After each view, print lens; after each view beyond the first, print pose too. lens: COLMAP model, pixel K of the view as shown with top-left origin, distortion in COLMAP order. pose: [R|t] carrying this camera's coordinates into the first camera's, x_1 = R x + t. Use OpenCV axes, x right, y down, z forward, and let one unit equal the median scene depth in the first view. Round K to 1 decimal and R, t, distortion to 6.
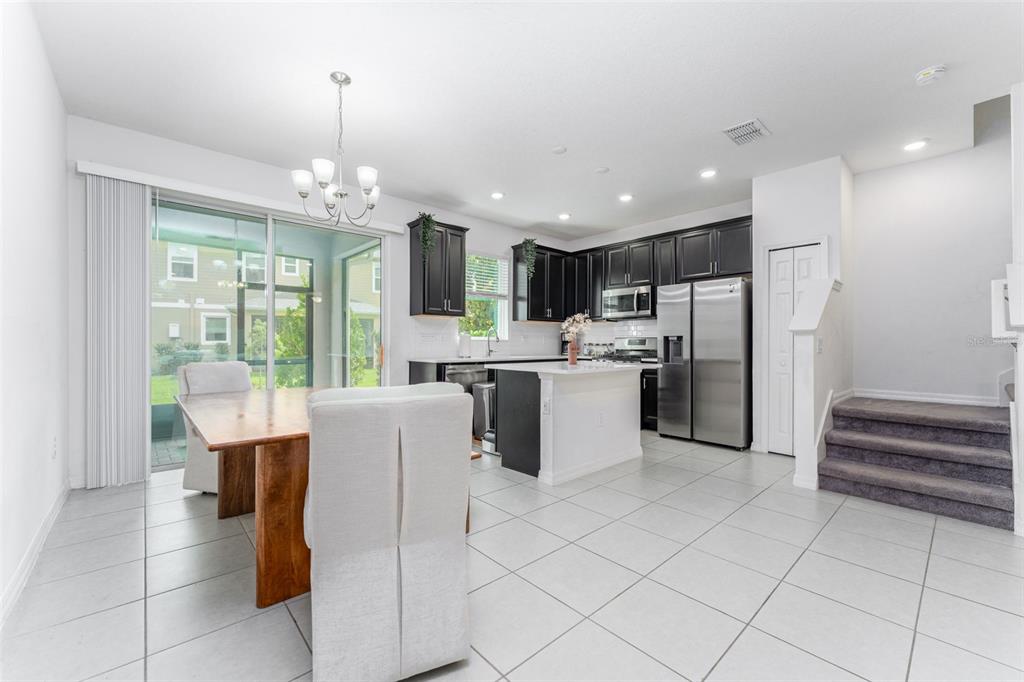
lens RADIAL K [[413.0, 0, 508.8], [0, 413.0, 344.9], [0, 0, 1]] dist [-0.000100, -0.000063]
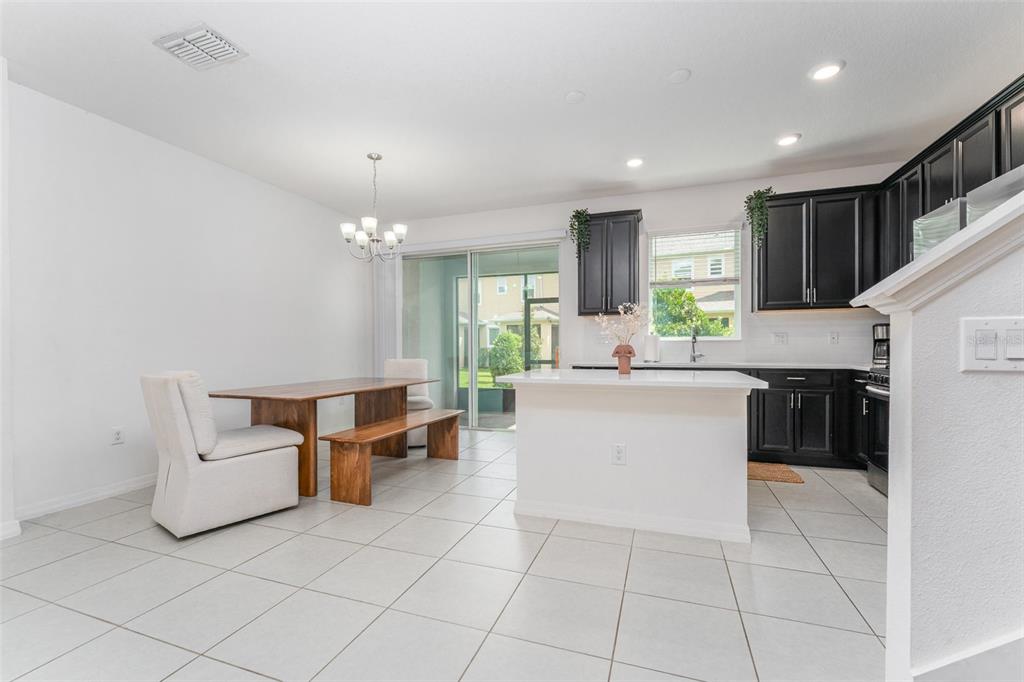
lens RADIAL K [[434.5, 0, 512.0], [0, 434.5, 341.0], [0, 0, 1]] dist [-0.000191, -0.000053]
pose [[0.487832, -0.015053, -0.872808, 0.578173], [0.004341, 0.999881, -0.014819, -0.000252], [0.872927, 0.003441, 0.487839, 0.363831]]
